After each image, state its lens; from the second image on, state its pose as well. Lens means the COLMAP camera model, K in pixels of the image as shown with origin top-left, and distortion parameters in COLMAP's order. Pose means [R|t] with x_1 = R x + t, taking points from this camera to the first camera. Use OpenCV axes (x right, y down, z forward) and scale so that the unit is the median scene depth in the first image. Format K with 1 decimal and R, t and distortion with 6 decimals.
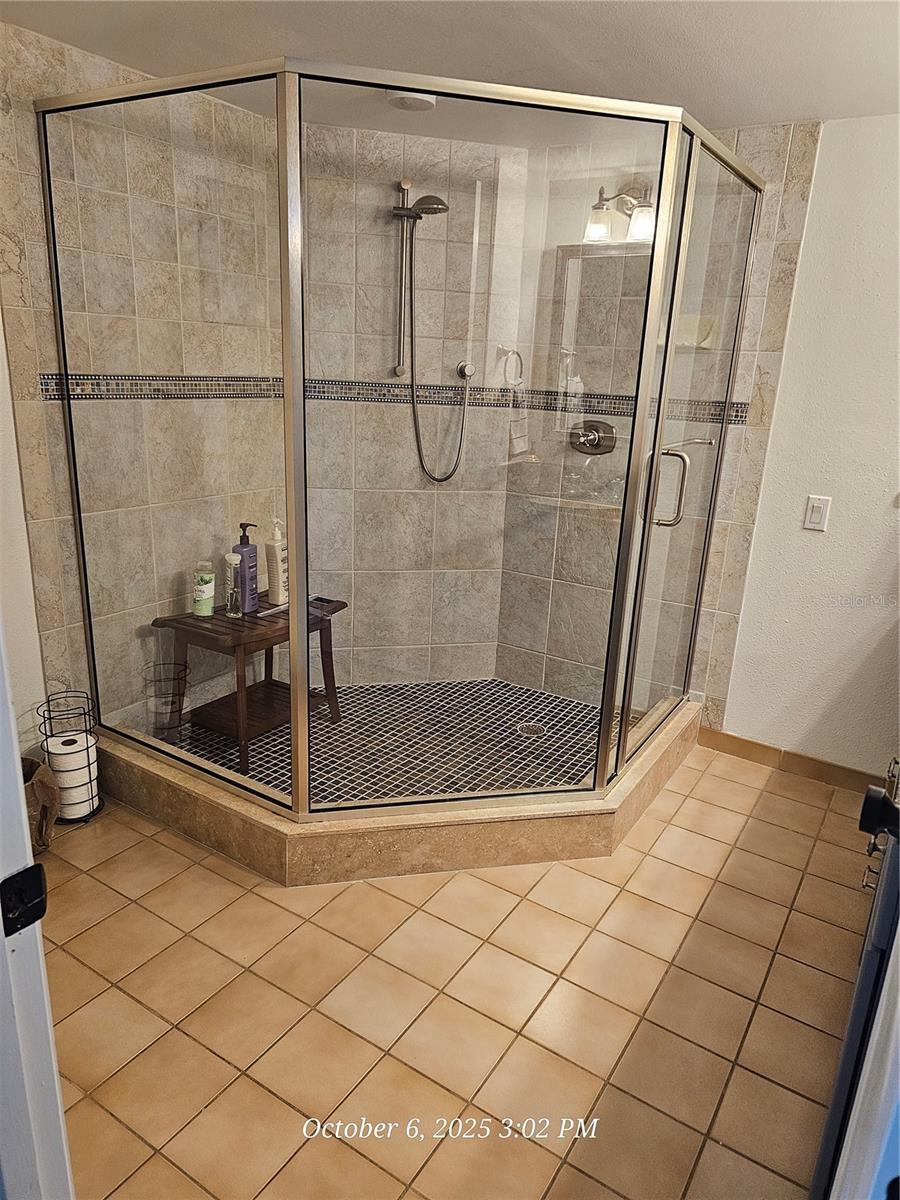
lens RADIAL K [[803.3, 0, 448.2], [0, 803.3, 603.4], [0, 0, 1]] dist [0.063128, -0.057746]
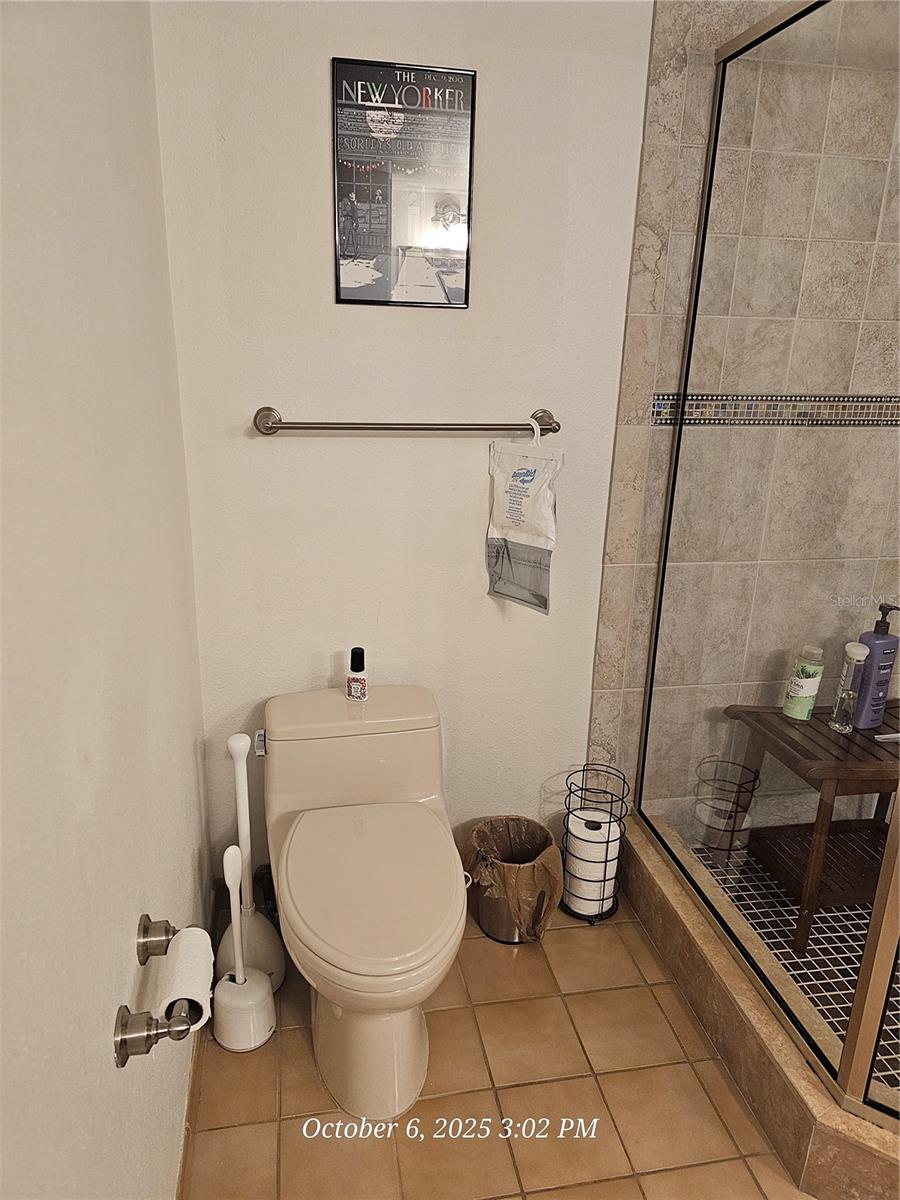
lens RADIAL K [[803.3, 0, 448.2], [0, 803.3, 603.4], [0, 0, 1]] dist [0.063128, -0.057746]
pose [[0.687783, 0.194424, -0.699395, -0.024331], [-0.205832, 0.976156, 0.068945, -0.078908], [0.696123, 0.096539, 0.711402, 0.261783]]
